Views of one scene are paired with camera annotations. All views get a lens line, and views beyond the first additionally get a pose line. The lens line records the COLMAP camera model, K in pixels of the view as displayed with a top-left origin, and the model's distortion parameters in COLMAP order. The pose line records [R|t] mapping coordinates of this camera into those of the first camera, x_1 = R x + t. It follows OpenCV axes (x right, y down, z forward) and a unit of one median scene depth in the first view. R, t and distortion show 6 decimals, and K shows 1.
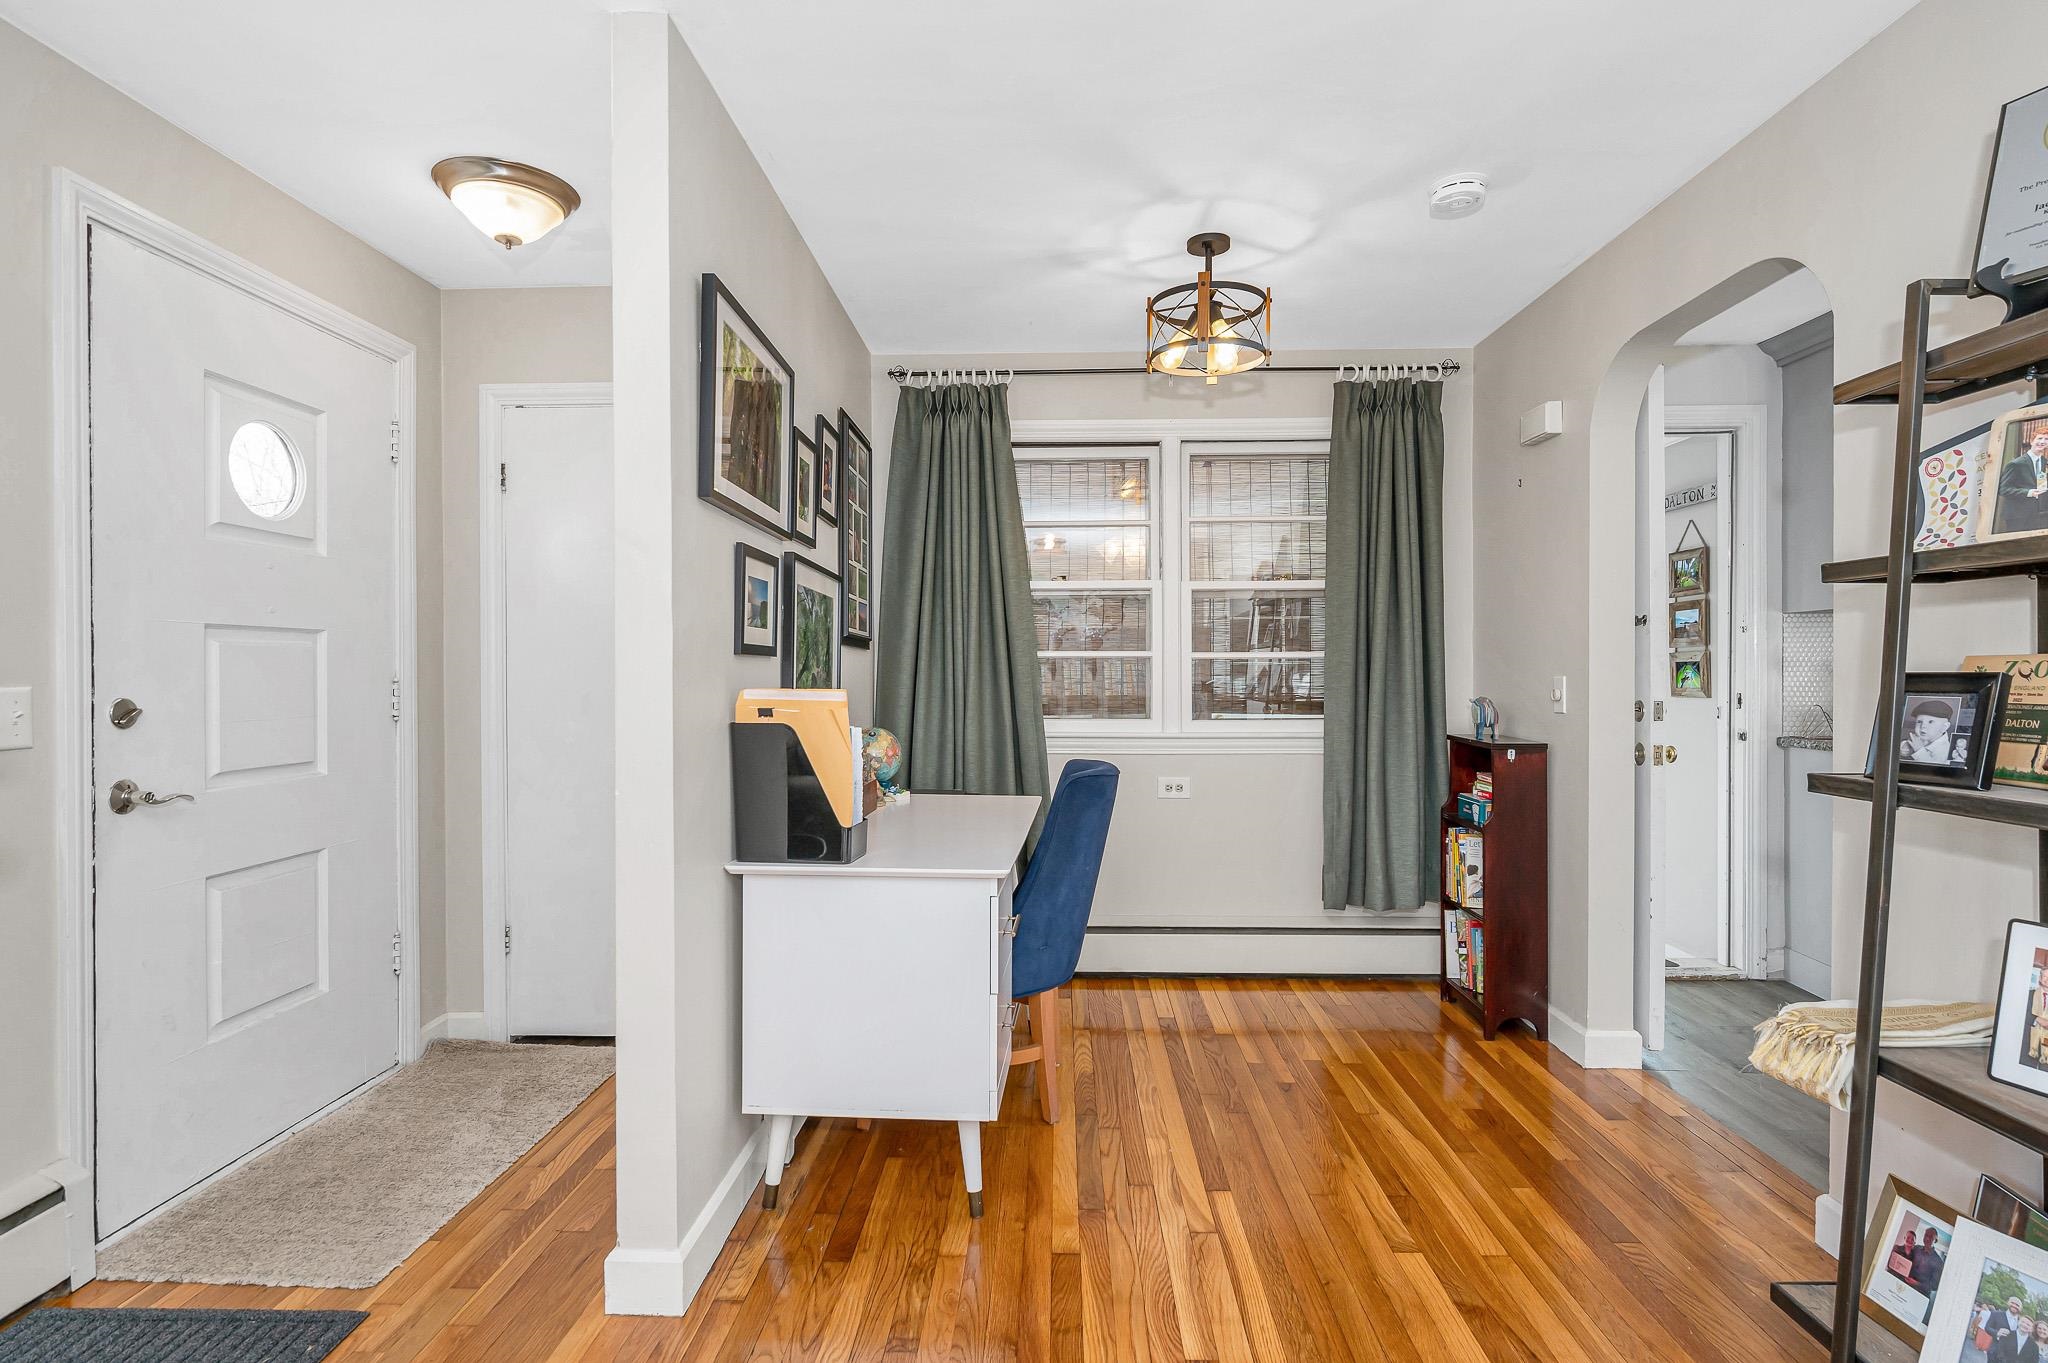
lens RADIAL K [[1046.3, 0, 1027.3], [0, 1046.3, 699.2], [0, 0, 1]] dist [-0.017054, 0.000440]
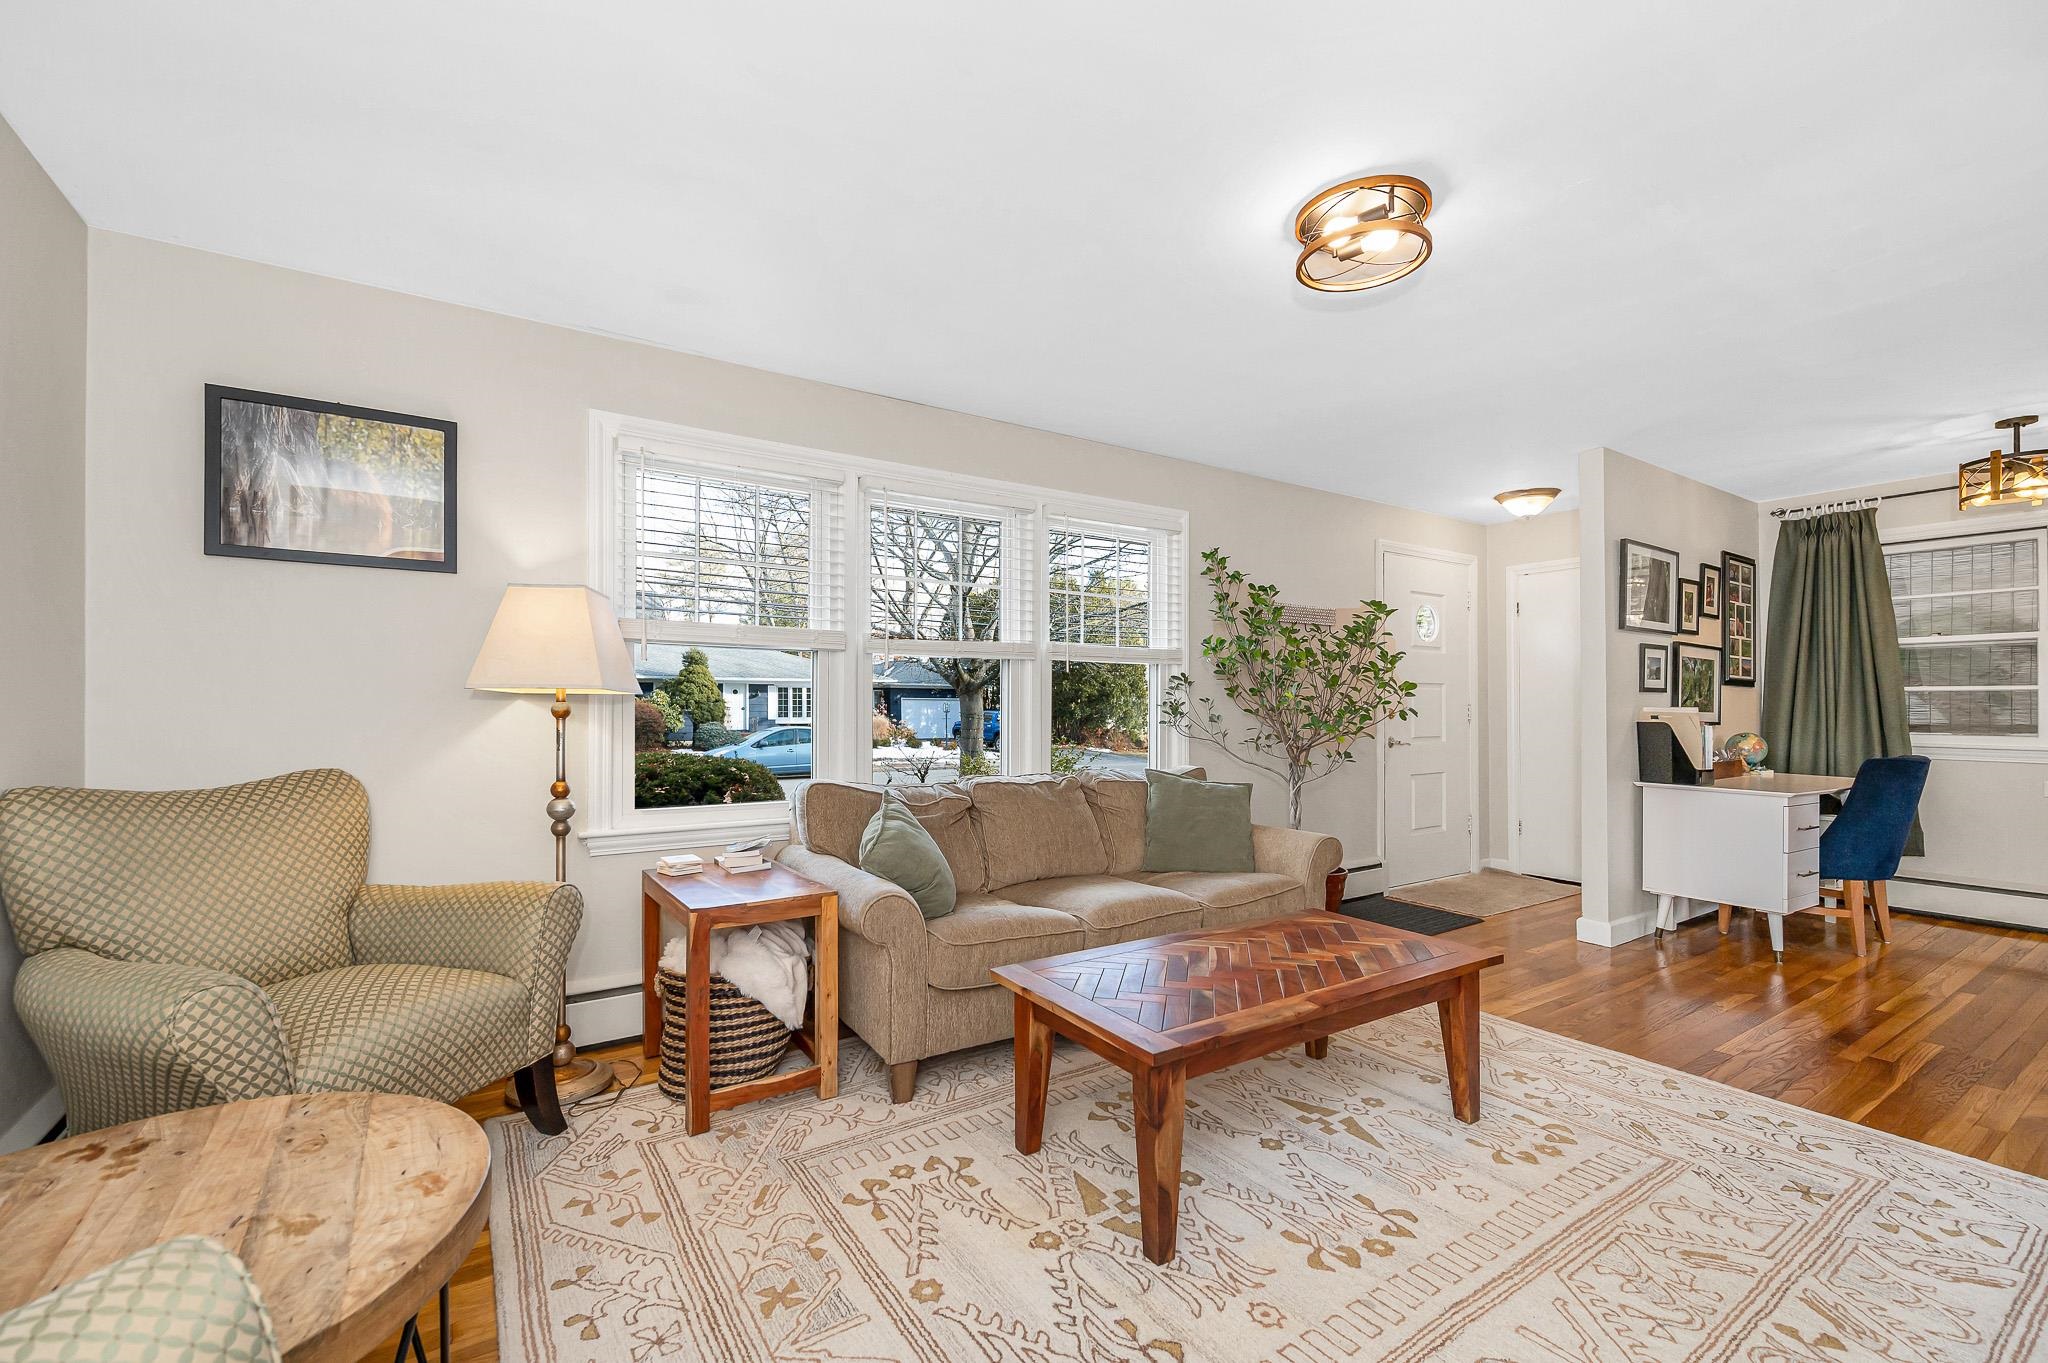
lens RADIAL K [[843.3, 0, 1011.0], [0, 843.3, 683.3], [0, 0, 1]] dist [0.007719, -0.000230]
pose [[0.574534, -0.018595, -0.818270, 0.309866], [-0.023651, 0.998947, -0.039308, 0.029966], [0.818139, 0.041937, 0.573489, -0.825161]]
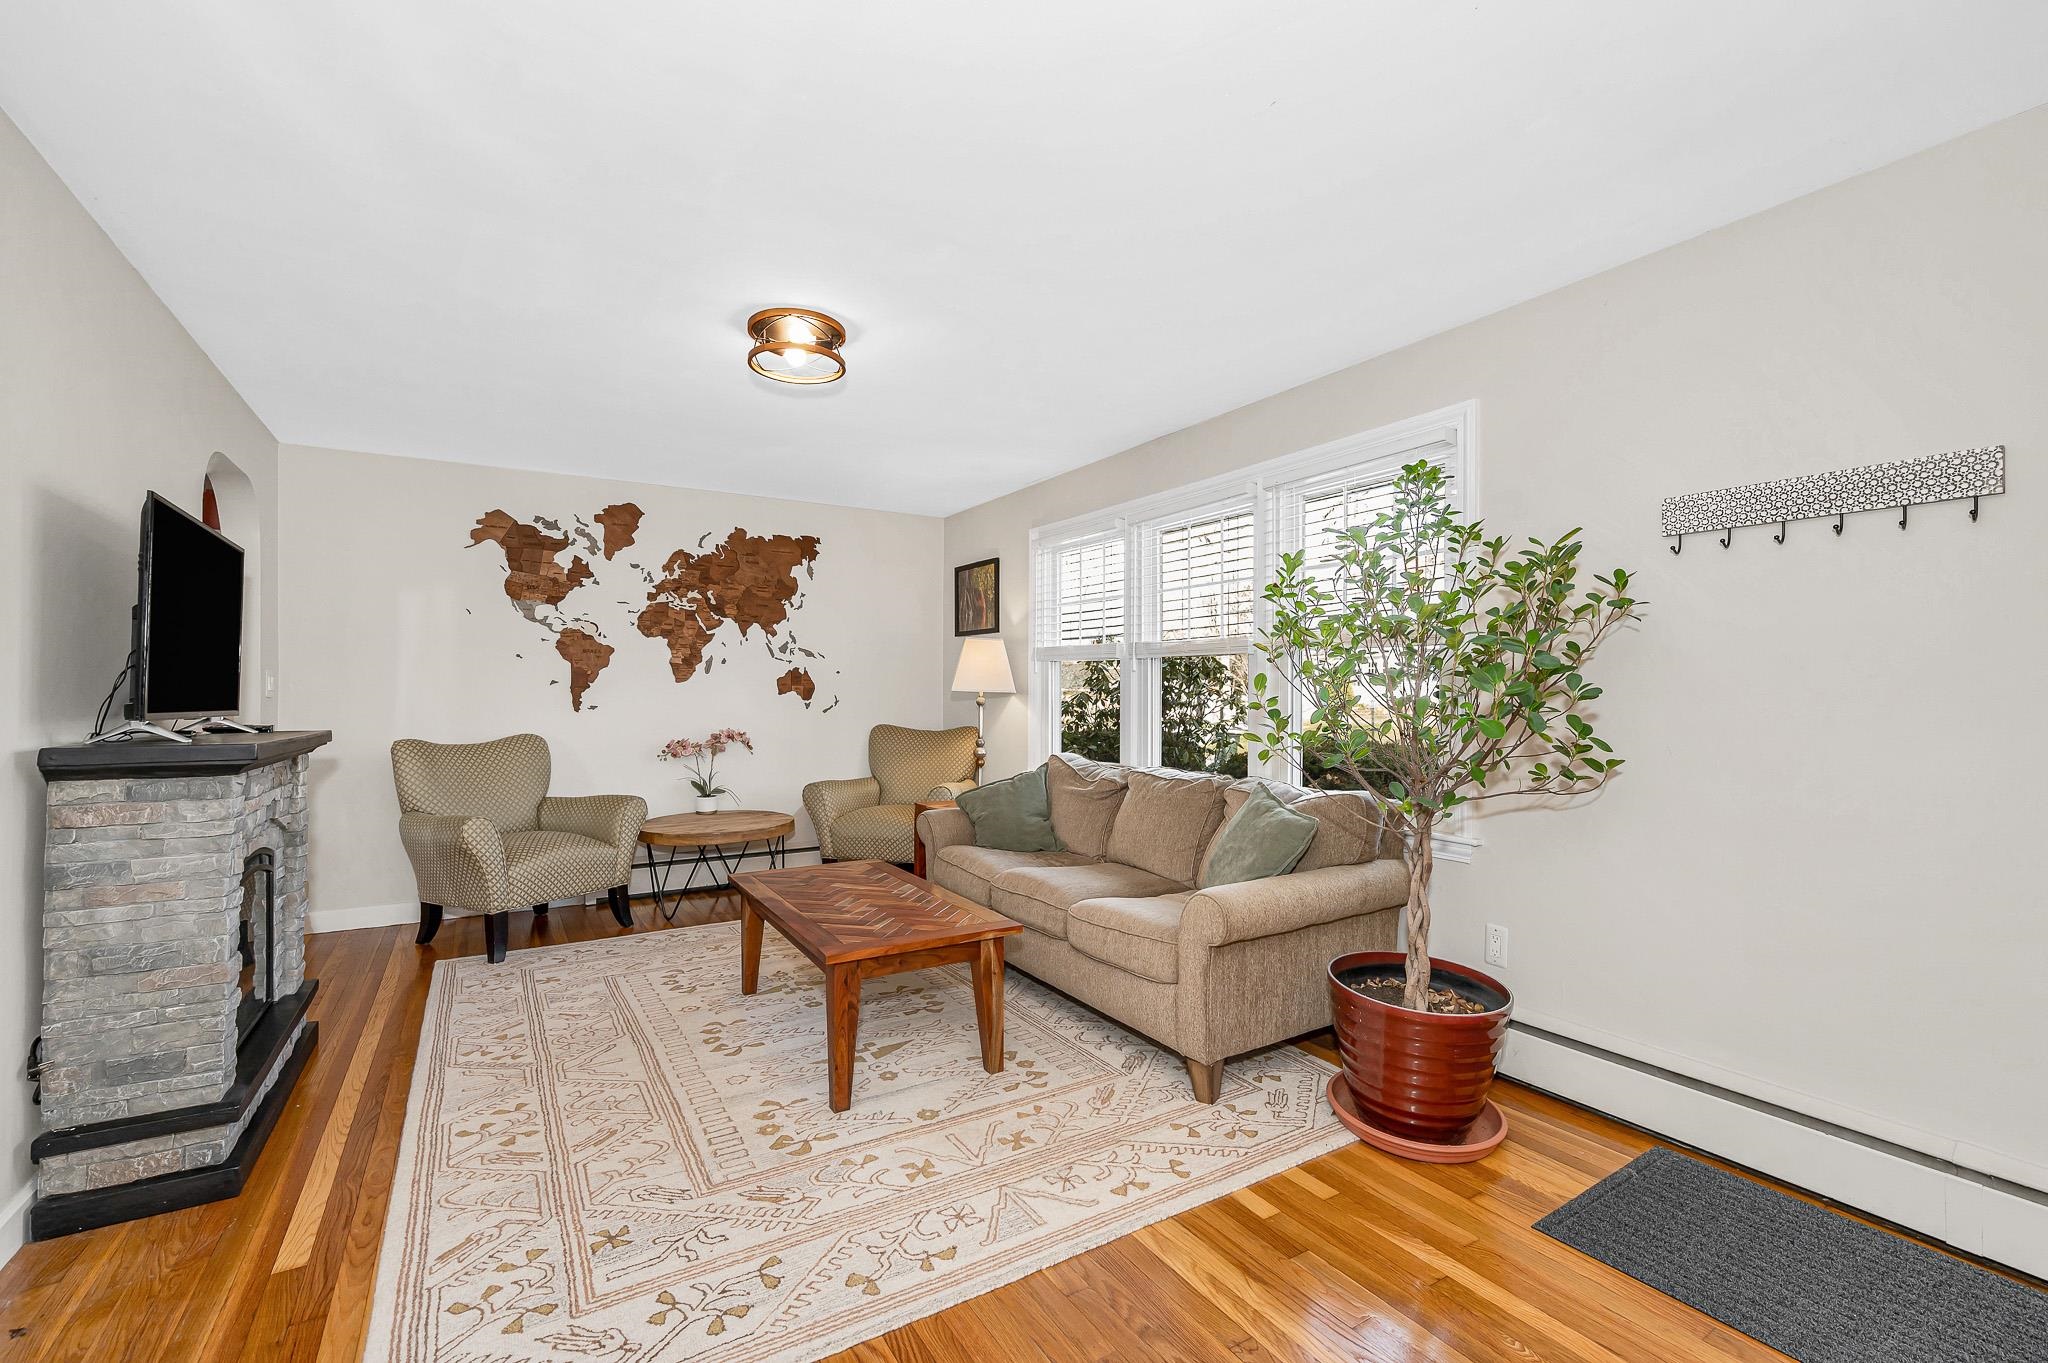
lens RADIAL K [[889.9, 0, 1064.5], [0, 889.9, 696.7], [0, 0, 1]] dist [0.000250, -0.001344]
pose [[-0.819259, 0.004602, -0.573405, 0.225543], [-0.015318, 0.999435, 0.029908, -0.022219], [0.573219, 0.033286, -0.818726, 0.581011]]
